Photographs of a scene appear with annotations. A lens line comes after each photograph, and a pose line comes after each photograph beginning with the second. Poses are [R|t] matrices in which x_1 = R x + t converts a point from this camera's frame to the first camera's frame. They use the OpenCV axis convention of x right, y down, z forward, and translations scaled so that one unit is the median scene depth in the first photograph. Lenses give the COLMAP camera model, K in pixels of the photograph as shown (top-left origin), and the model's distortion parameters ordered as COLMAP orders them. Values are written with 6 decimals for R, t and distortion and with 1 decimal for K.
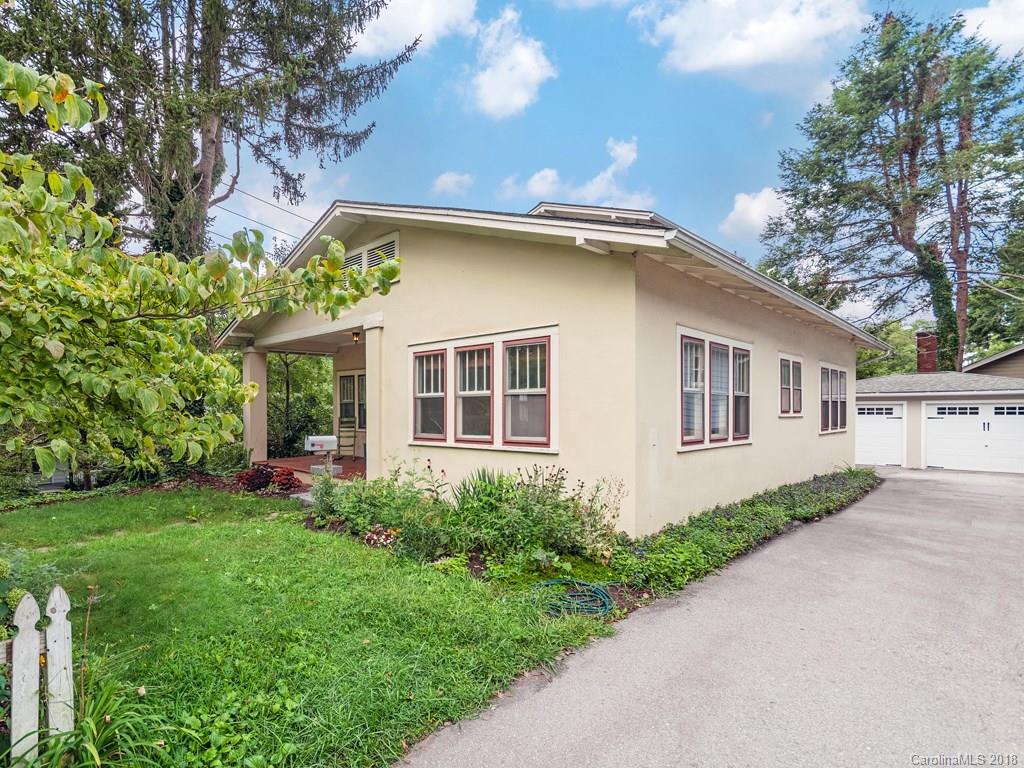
lens RADIAL K [[533.9, 0, 514.4], [0, 533.9, 390.2], [0, 0, 1]] dist [-0.004872, 0.000153]
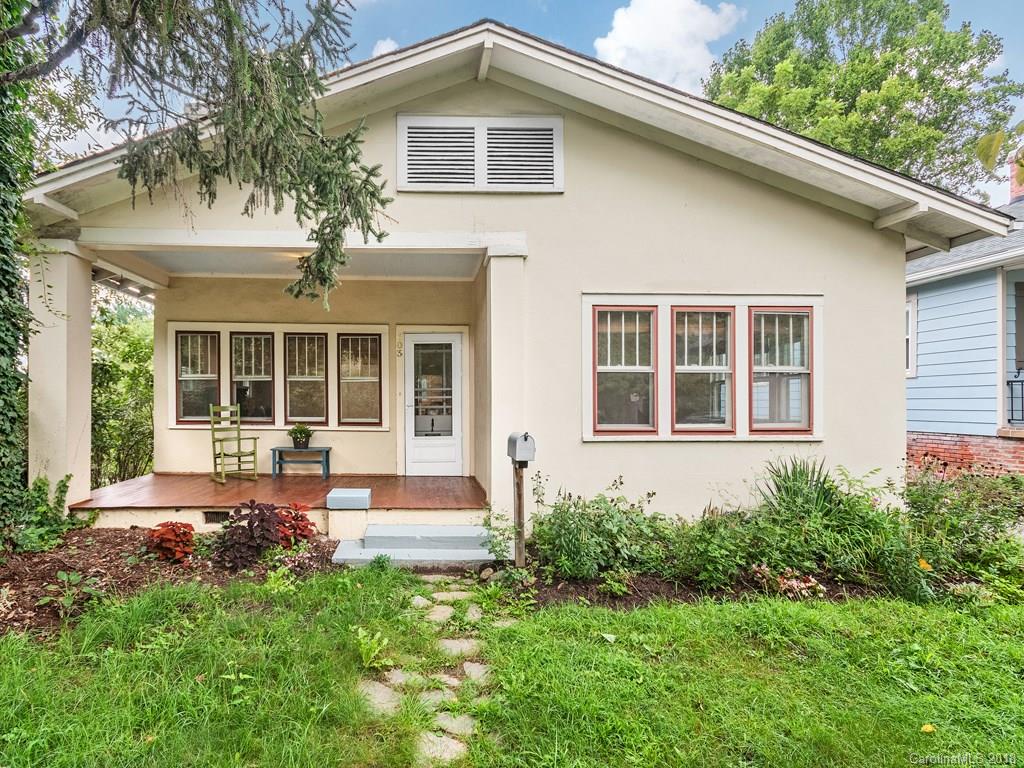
lens RADIAL K [[533.9, 0, 512.5], [0, 533.9, 394.2], [0, 0, 1]] dist [-0.004872, 0.000153]
pose [[0.716069, 0.015294, 0.697862, -0.746275], [-0.028227, 0.999577, 0.007057, 0.041332], [-0.697459, -0.024752, 0.716197, 0.599407]]
